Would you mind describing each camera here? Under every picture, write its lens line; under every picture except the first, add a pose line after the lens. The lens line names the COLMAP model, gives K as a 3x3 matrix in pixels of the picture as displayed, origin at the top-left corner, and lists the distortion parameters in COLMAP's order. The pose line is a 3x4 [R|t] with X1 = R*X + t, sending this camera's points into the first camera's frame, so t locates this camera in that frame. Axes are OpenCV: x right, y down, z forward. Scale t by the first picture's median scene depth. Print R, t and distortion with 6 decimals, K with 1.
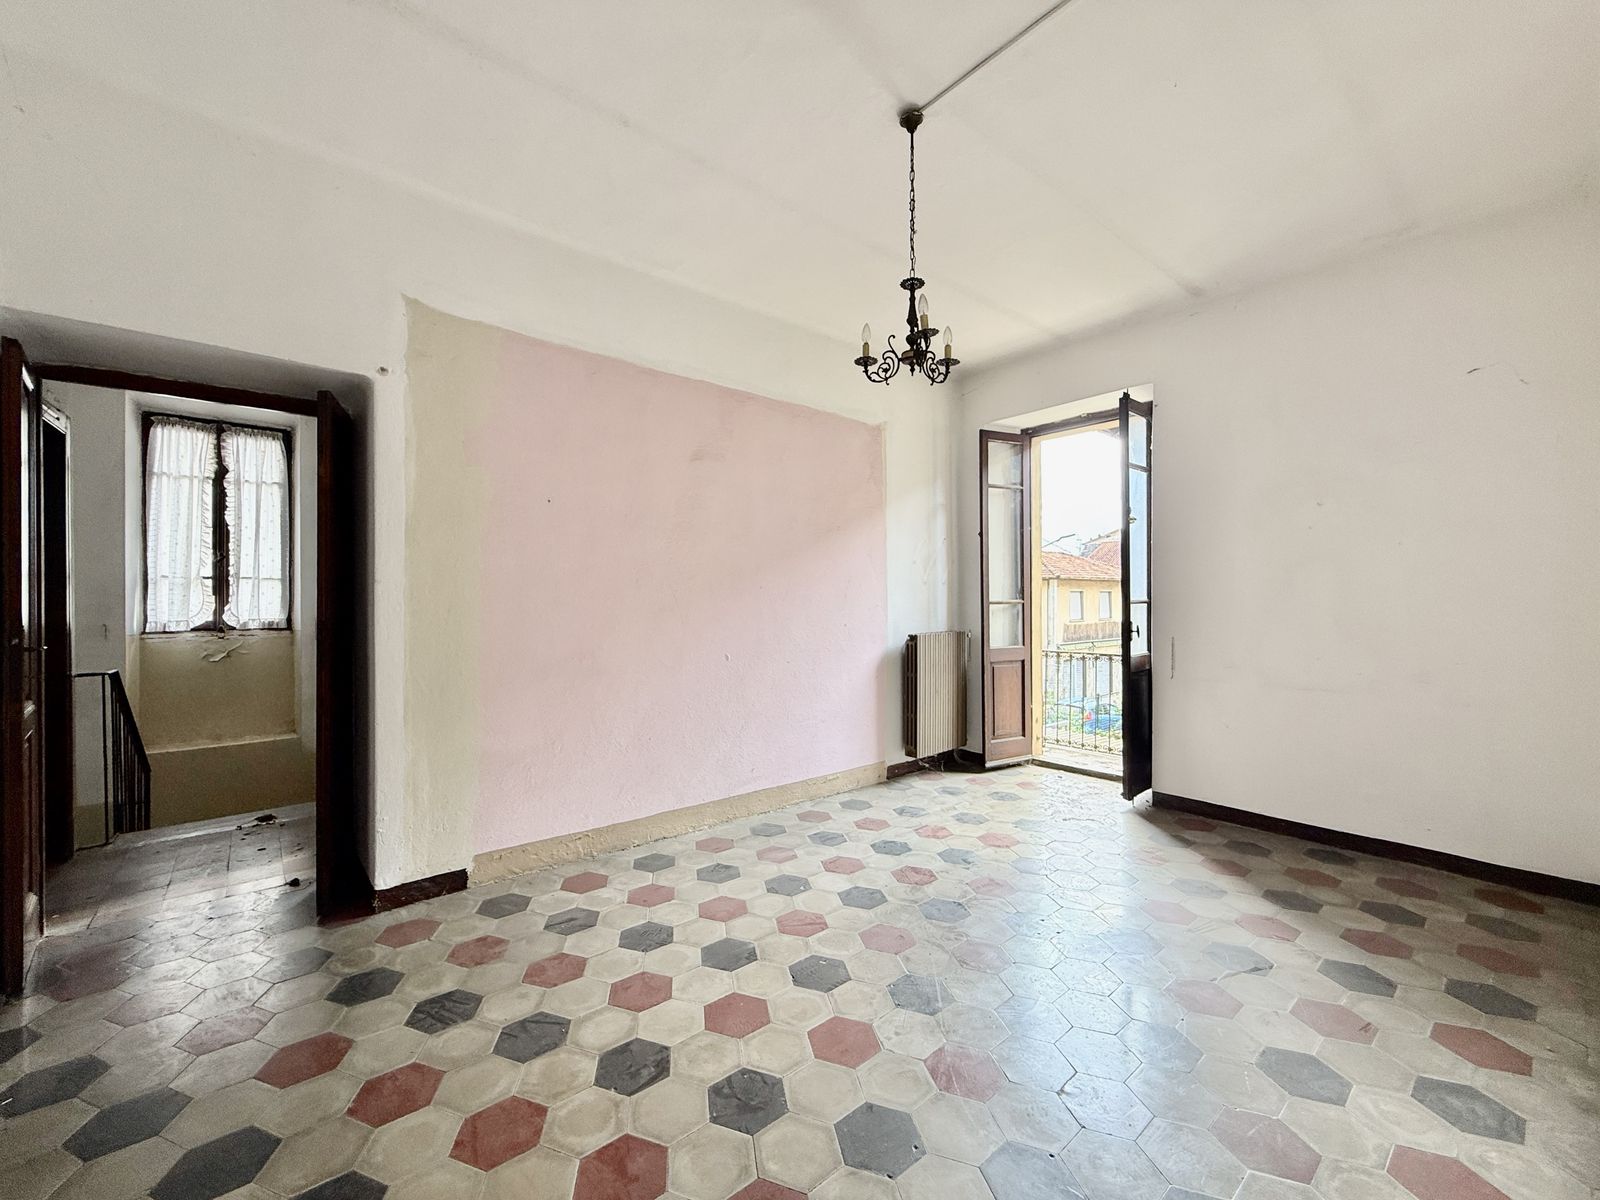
lens RADIAL K [[644.1, 0, 798.3], [0, 644.1, 599.5], [0, 0, 1]] dist [-0.000160, 0.000191]
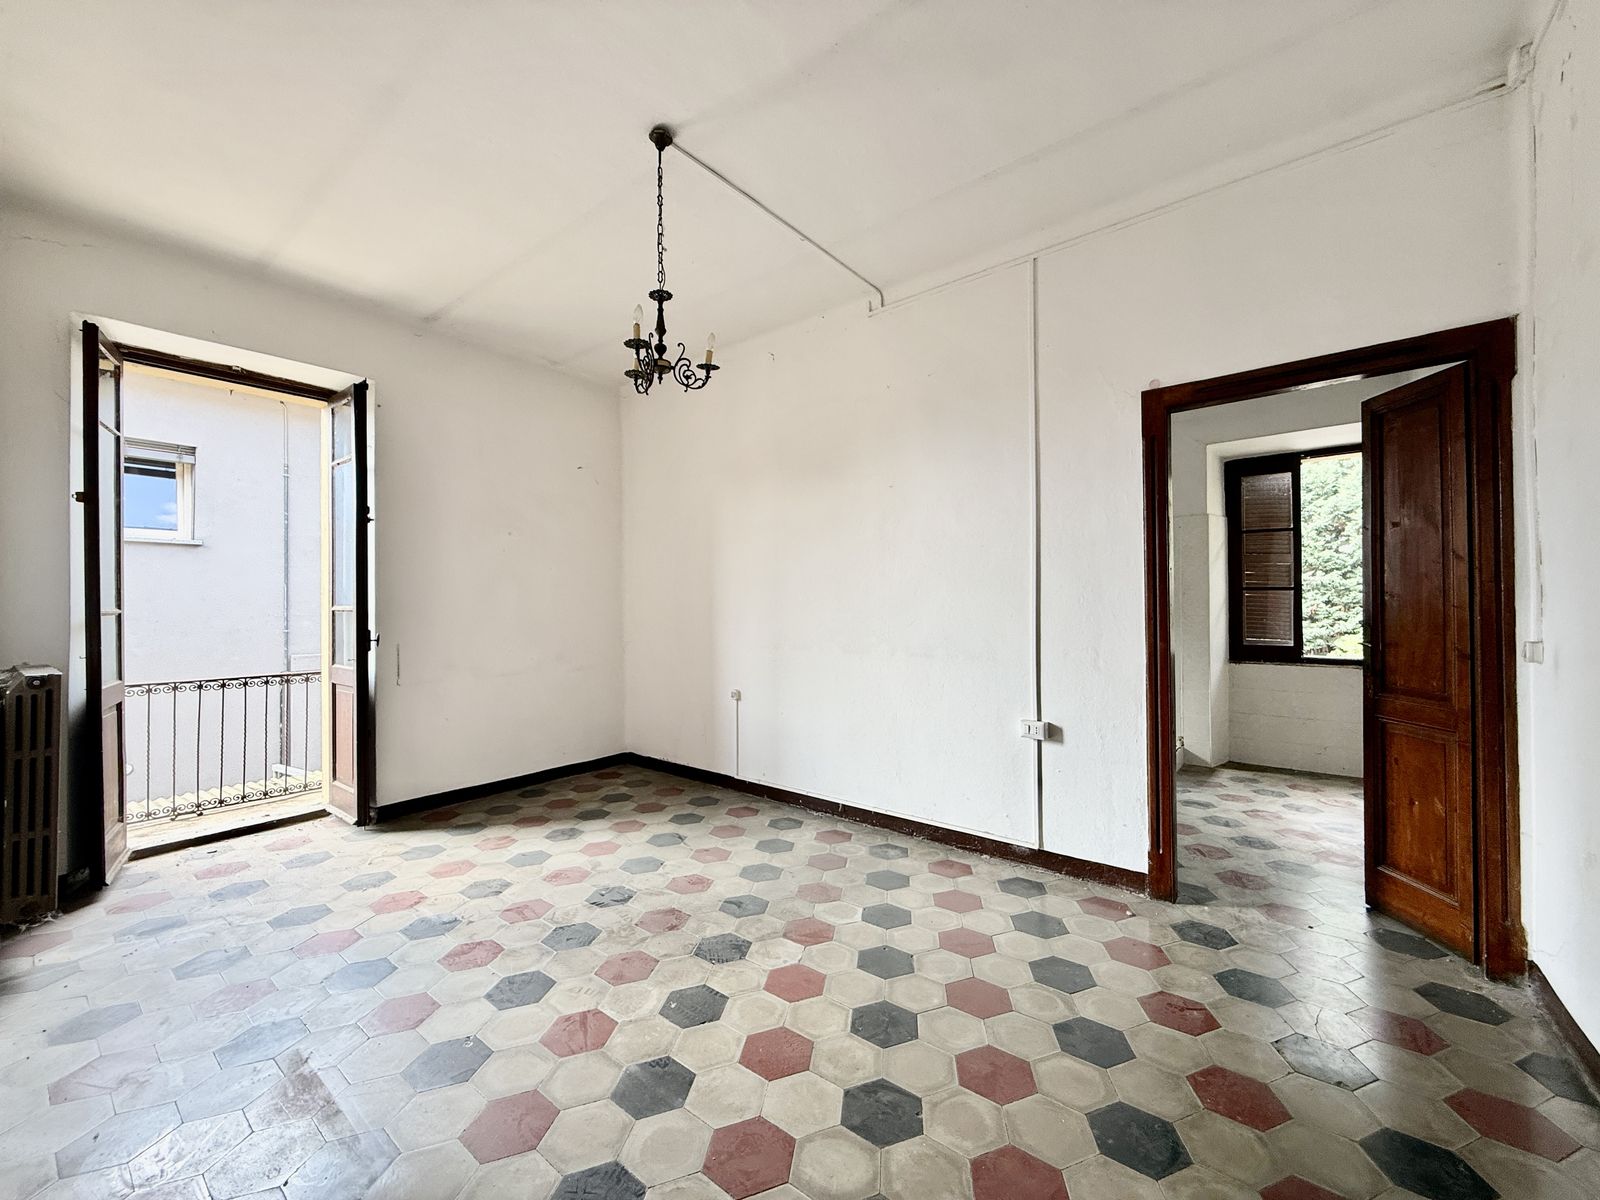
lens RADIAL K [[644.1, 0, 791.3], [0, 644.1, 596.8], [0, 0, 1]] dist [-0.000160, 0.000191]
pose [[-0.184152, 0.016301, 0.982763, -0.882079], [0.012036, 0.999825, -0.014328, 0.012347], [-0.982824, 0.009190, -0.184316, 1.003062]]
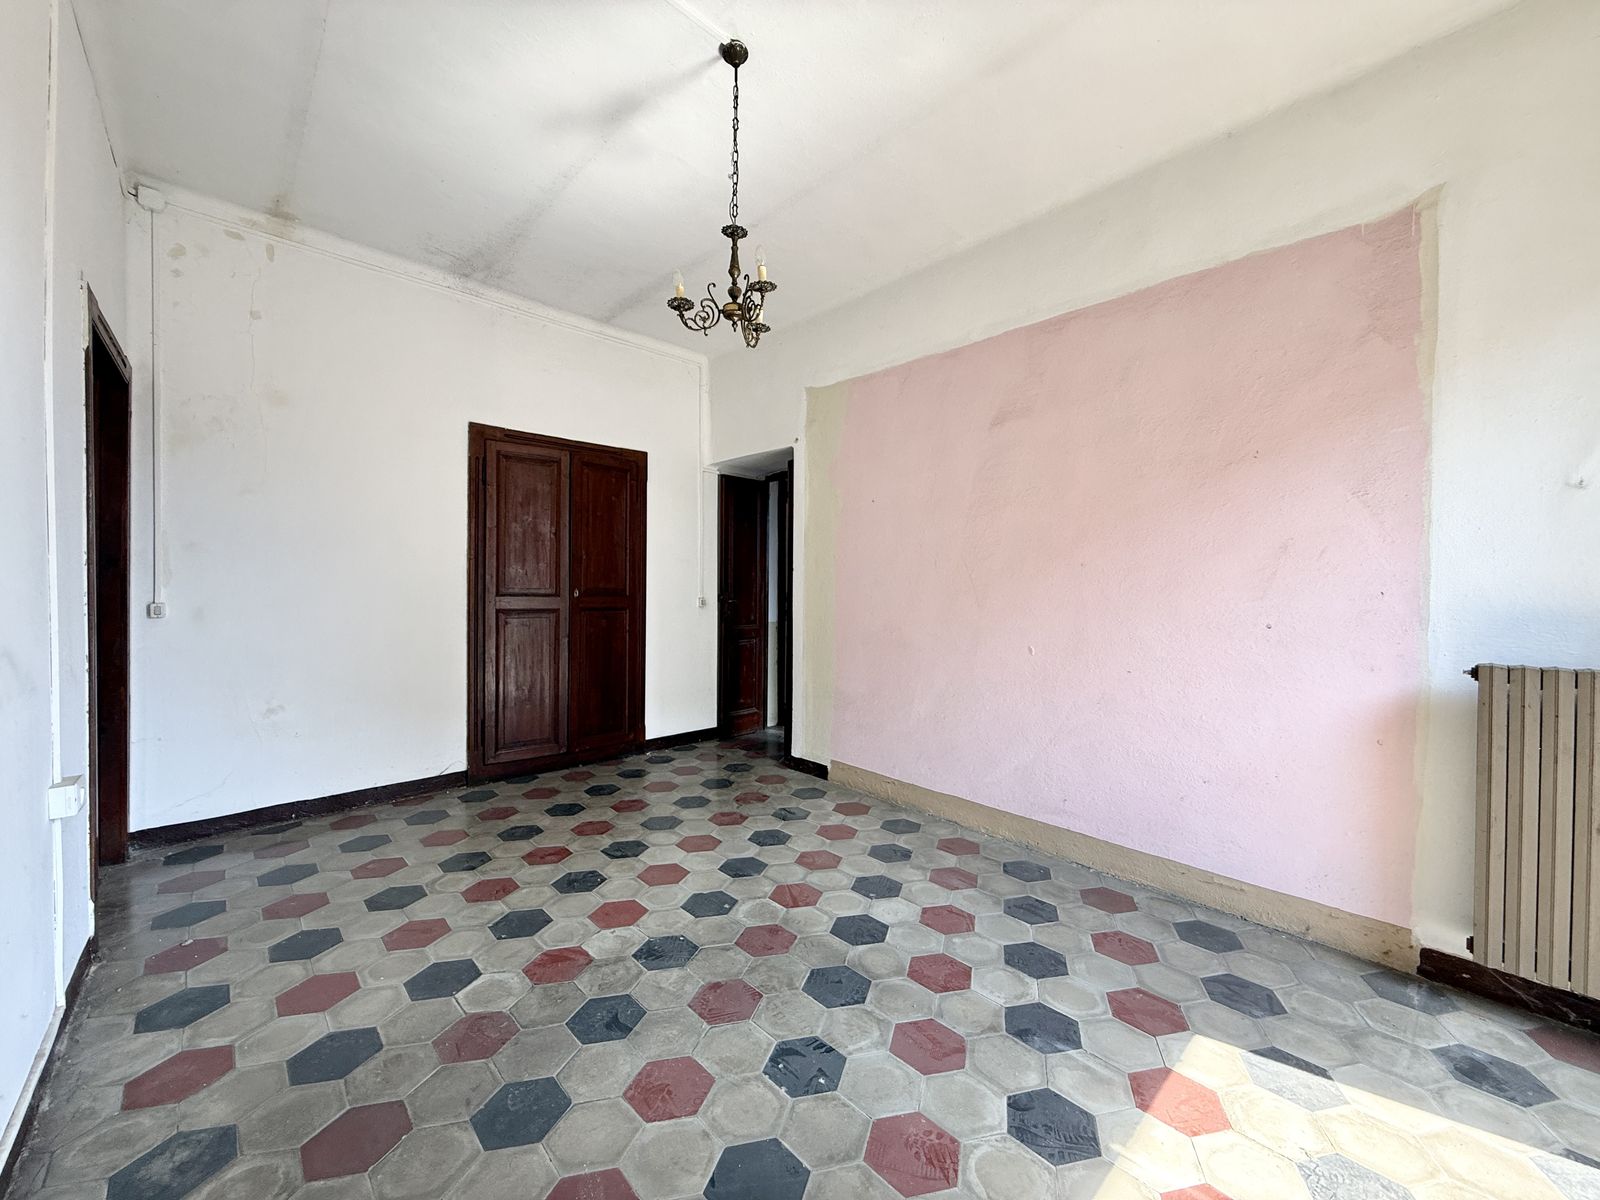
lens RADIAL K [[644.1, 0, 808.1], [0, 644.1, 598.7], [0, 0, 1]] dist [-0.000160, 0.000191]
pose [[0.057045, 0.019605, -0.998179, 1.136732], [-0.014354, 0.999720, 0.018815, 0.018756], [0.998268, 0.013254, 0.057311, 1.073863]]
